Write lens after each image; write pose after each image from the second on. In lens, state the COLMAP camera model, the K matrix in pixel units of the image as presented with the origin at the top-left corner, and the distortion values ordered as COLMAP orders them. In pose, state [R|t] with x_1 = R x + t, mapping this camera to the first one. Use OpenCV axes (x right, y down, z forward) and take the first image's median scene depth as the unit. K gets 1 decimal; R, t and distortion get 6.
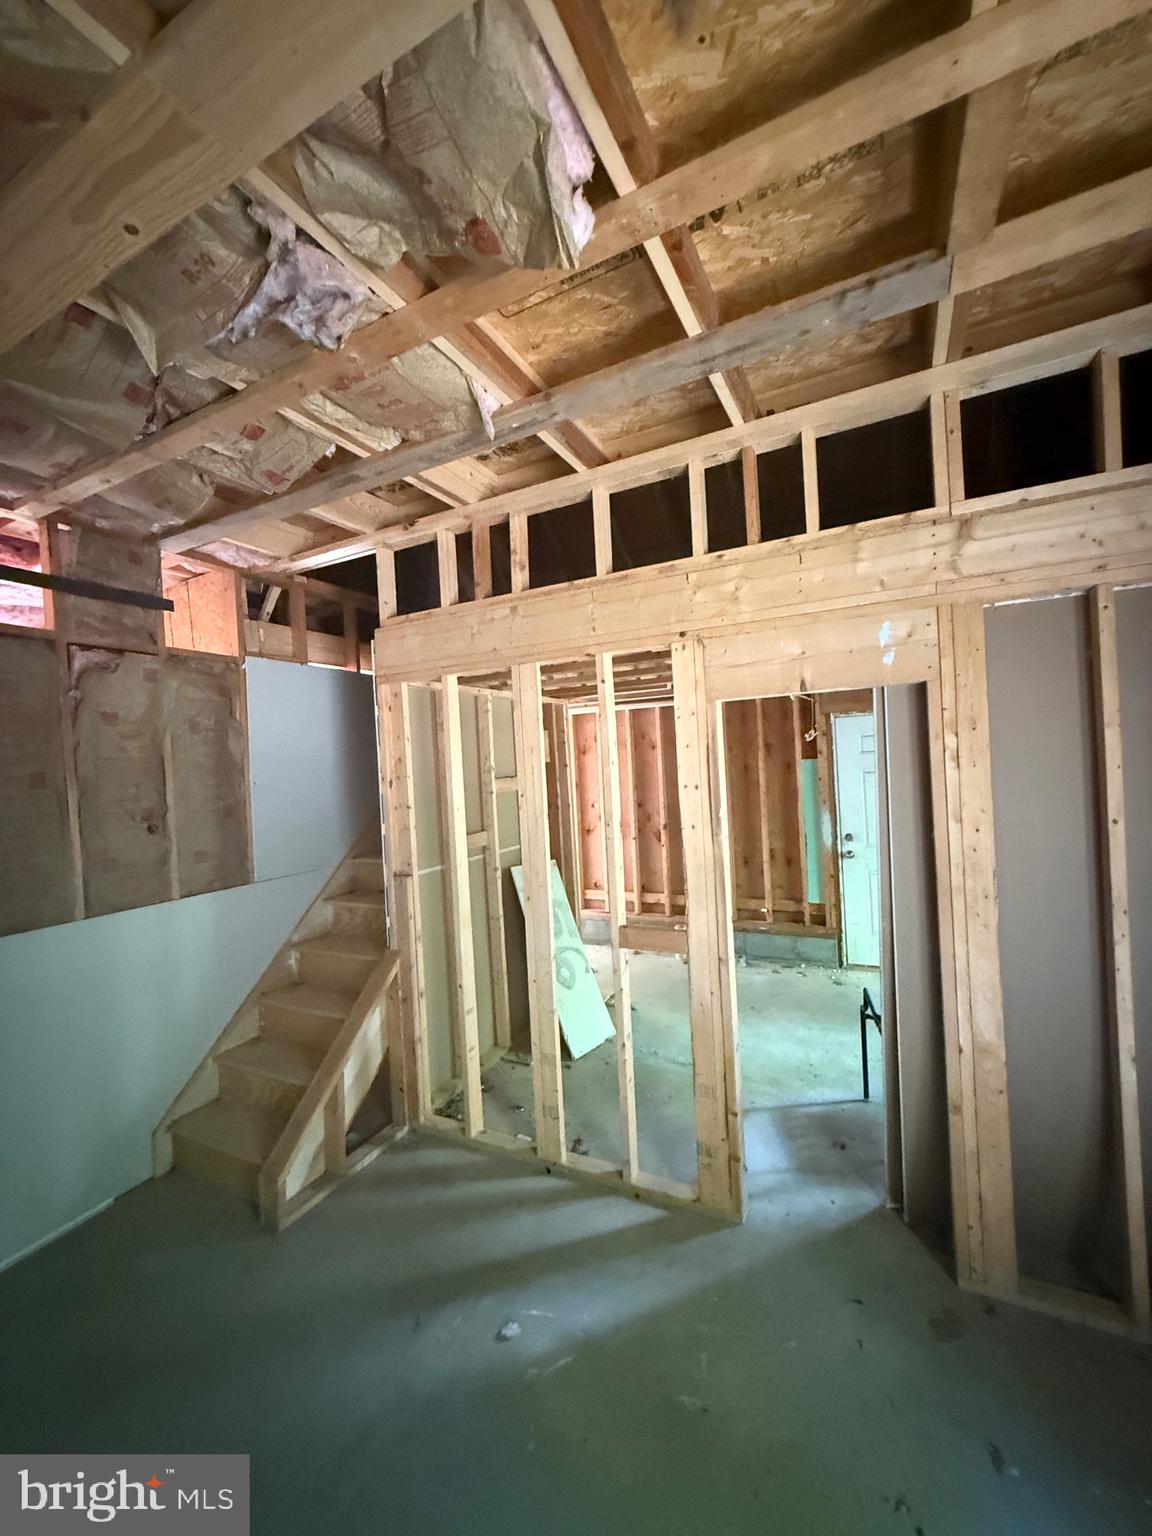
lens RADIAL K [[612.8, 0, 574.8], [0, 612.8, 764.0], [0, 0, 1]] dist [0.000198, 0.000325]
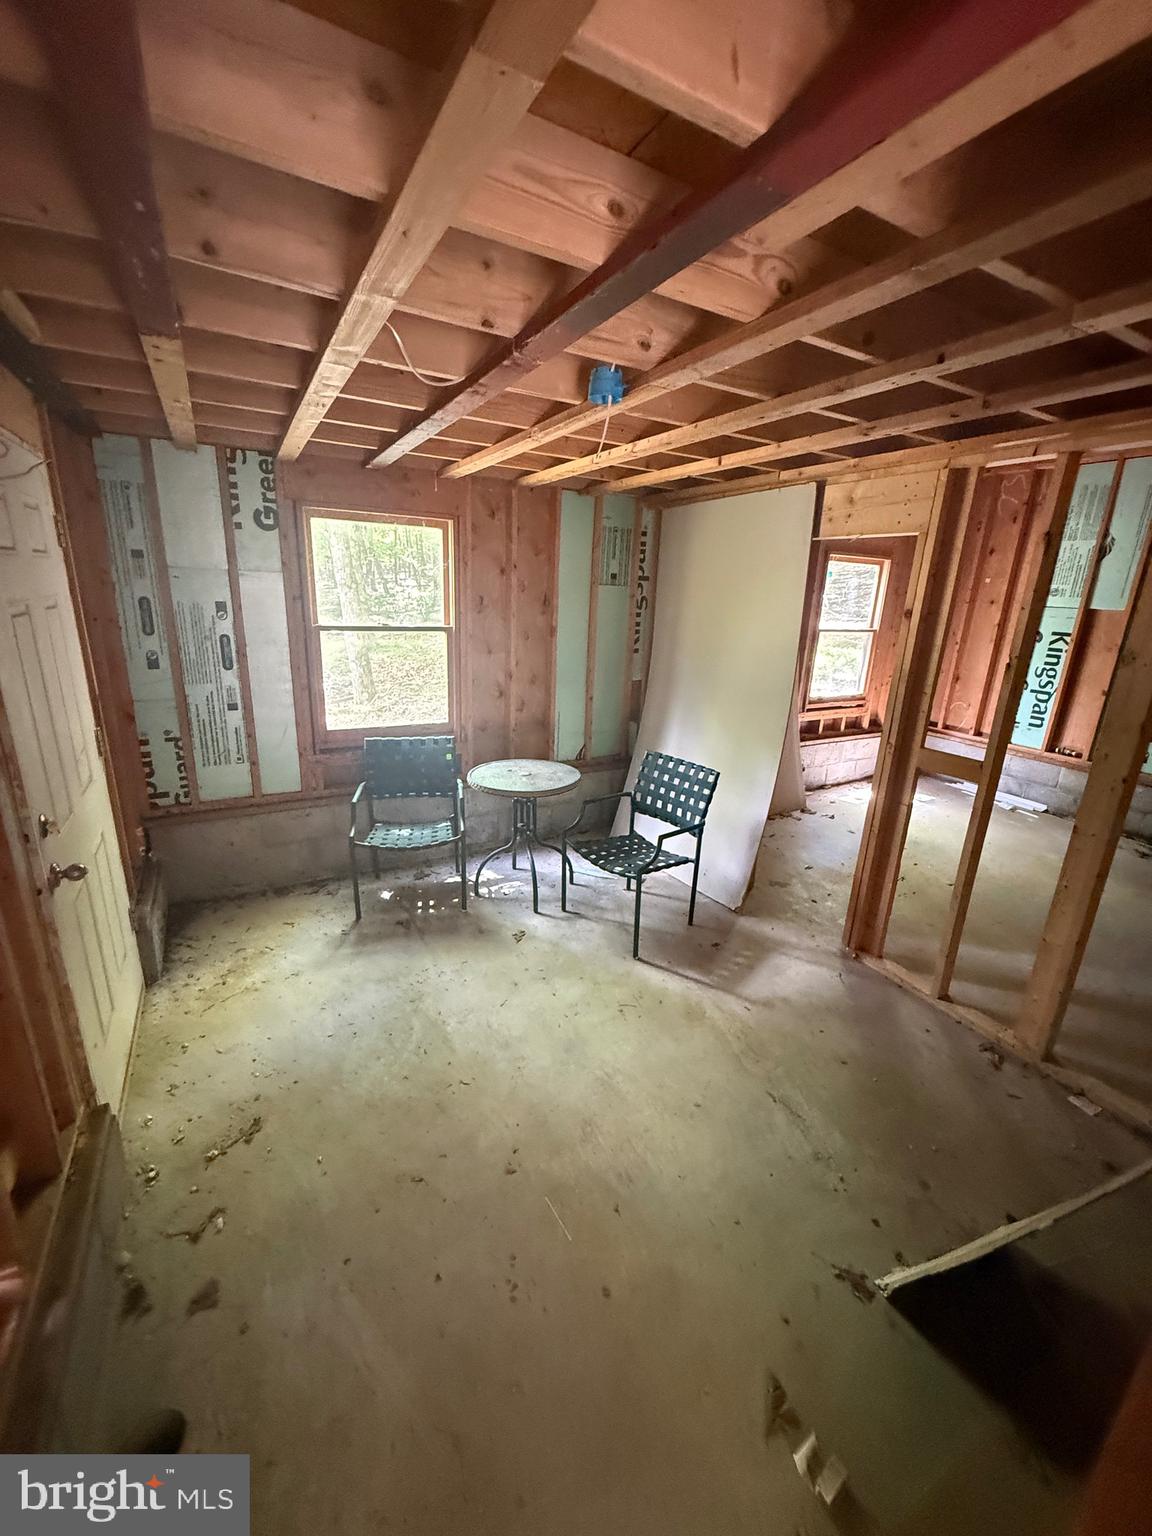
lens RADIAL K [[612.8, 0, 574.8], [0, 612.8, 764.0], [0, 0, 1]] dist [0.000198, 0.000325]
pose [[-0.823084, -0.140576, 0.550246, 0.057645], [0.007920, 0.965945, 0.258626, -0.013962], [-0.567864, 0.217229, -0.793940, 1.825291]]
